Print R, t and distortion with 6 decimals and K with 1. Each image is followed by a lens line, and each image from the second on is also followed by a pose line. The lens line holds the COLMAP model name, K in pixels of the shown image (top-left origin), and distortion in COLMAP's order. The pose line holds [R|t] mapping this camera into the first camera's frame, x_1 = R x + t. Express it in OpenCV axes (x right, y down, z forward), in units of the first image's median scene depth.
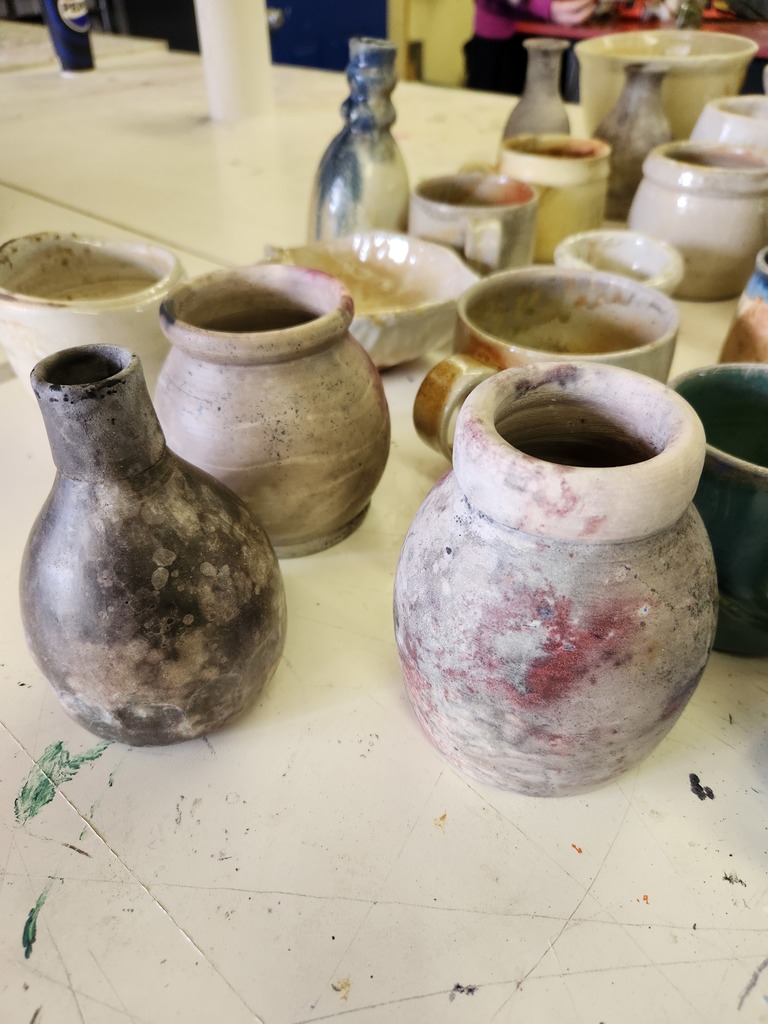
lens RADIAL K [[736.7, 0, 366.3], [0, 736.7, 517.4], [0, 0, 1]] dist [0.011894, -0.003791]
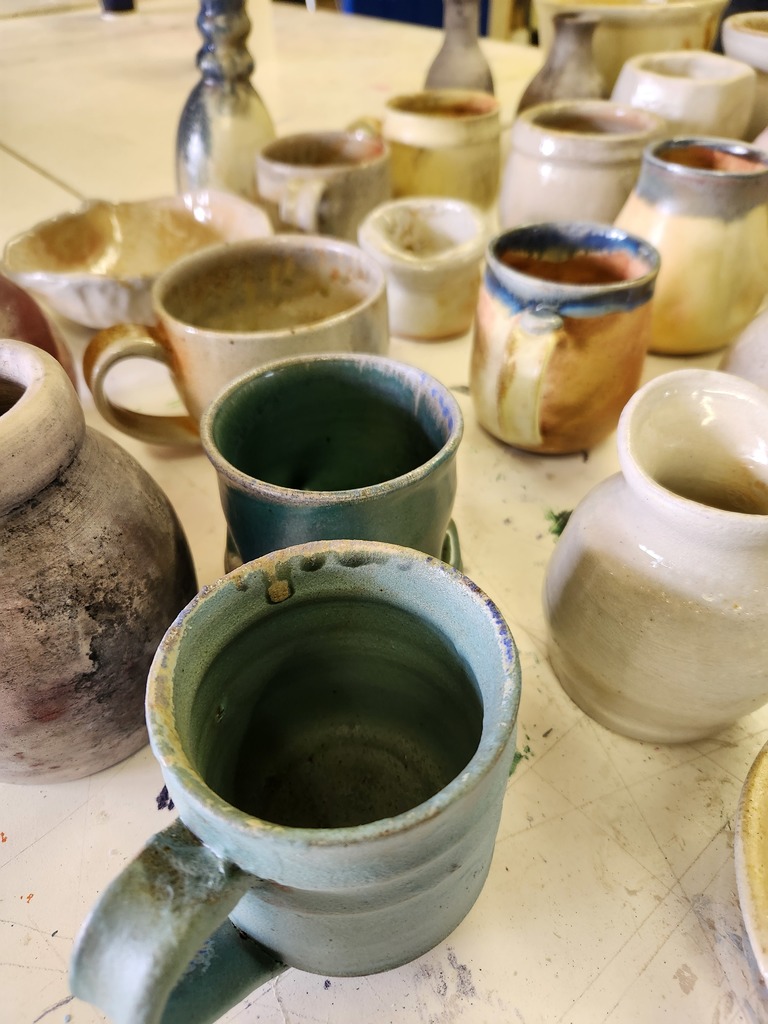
lens RADIAL K [[739.7, 0, 384.0], [0, 739.7, 512.0], [0, 0, 1]] dist [0.003906, 0.003581]
pose [[0.984814, 0.103669, -0.139260, 0.409504], [-0.096852, 0.993784, 0.054889, -0.040376], [0.144085, -0.040568, 0.988733, 0.052666]]
